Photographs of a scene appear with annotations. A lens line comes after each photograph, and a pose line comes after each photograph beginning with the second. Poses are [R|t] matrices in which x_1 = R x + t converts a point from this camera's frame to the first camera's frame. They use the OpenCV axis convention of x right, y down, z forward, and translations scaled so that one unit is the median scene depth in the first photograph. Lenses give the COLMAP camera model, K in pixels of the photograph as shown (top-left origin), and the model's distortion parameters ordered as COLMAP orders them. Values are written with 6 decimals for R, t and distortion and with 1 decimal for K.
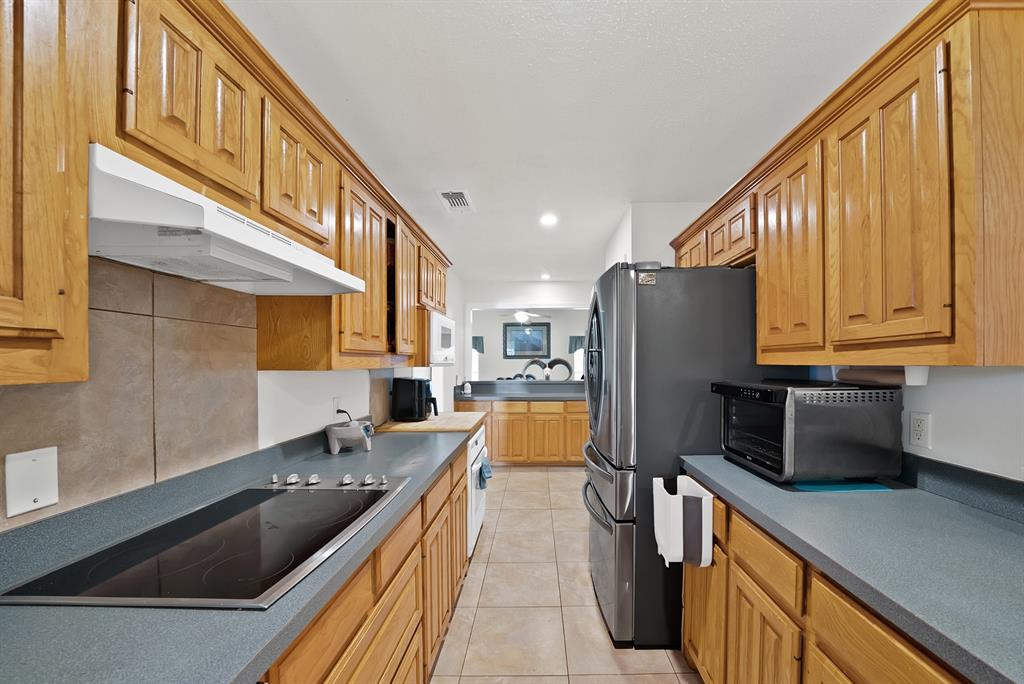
lens RADIAL K [[381.5, 0, 498.5], [0, 381.5, 347.9], [0, 0, 1]] dist [-0.002890, -0.000431]
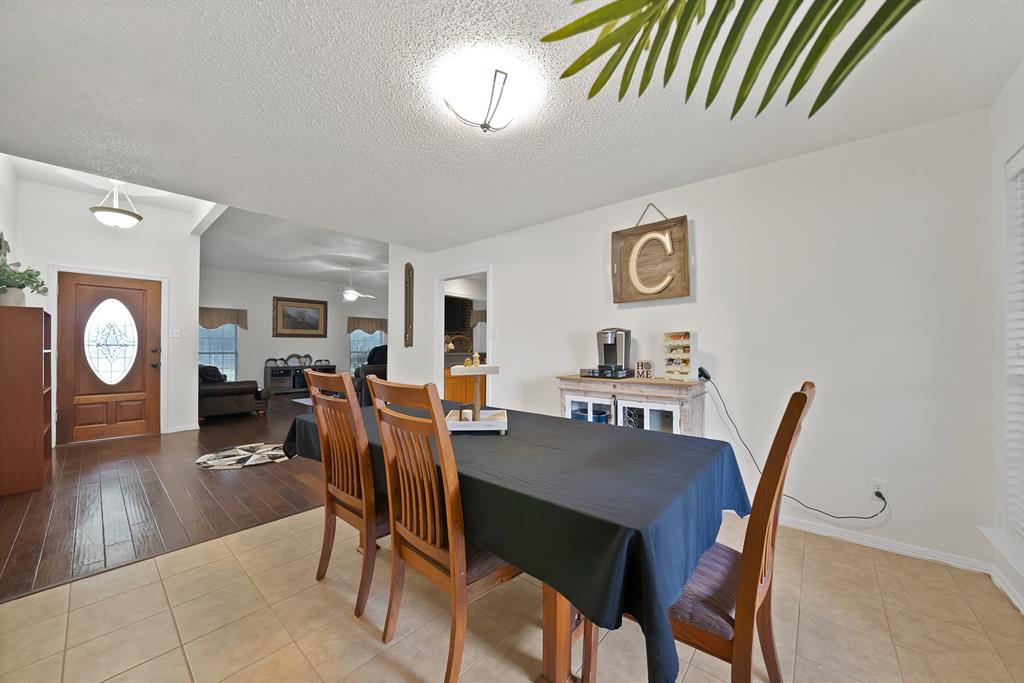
lens RADIAL K [[375.0, 0, 510.2], [0, 375.0, 344.4], [0, 0, 1]] dist [-0.000928, 0.000087]
pose [[0.579227, 0.010581, 0.815098, -0.377500], [-0.032265, 0.999430, 0.009955, 0.019417], [-0.814527, -0.032065, 0.579238, 0.061187]]
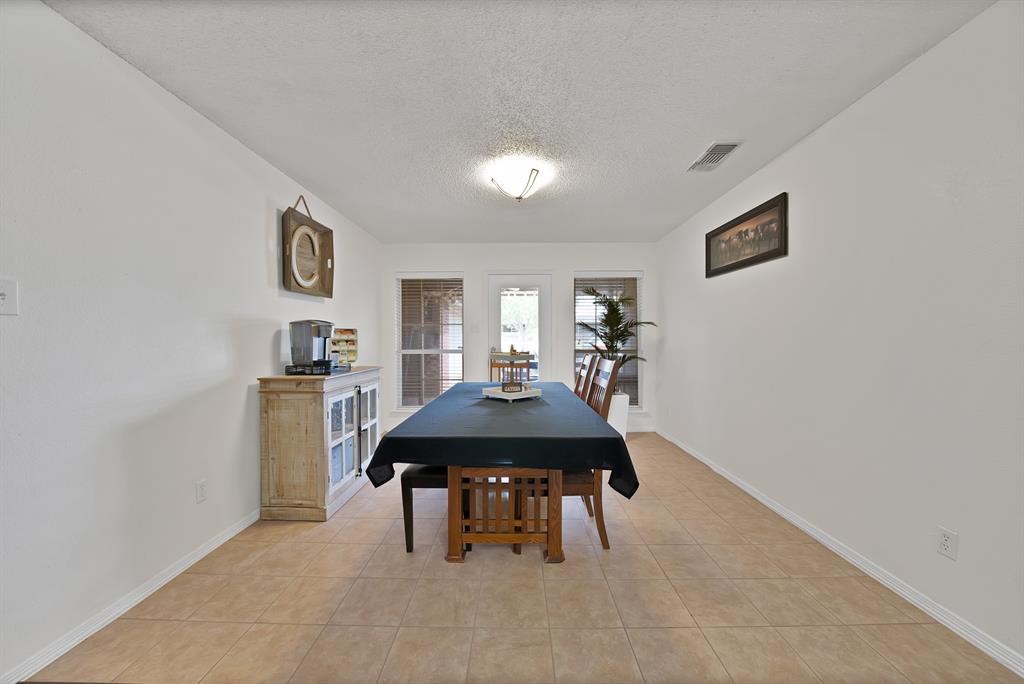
lens RADIAL K [[381.5, 0, 498.5], [0, 381.5, 347.9], [0, 0, 1]] dist [-0.002890, -0.000431]
pose [[-0.998325, 0.008456, -0.057237, -0.217774], [0.009397, 0.999825, -0.016202, 0.032157], [0.057090, -0.016712, -0.998229, 0.430387]]
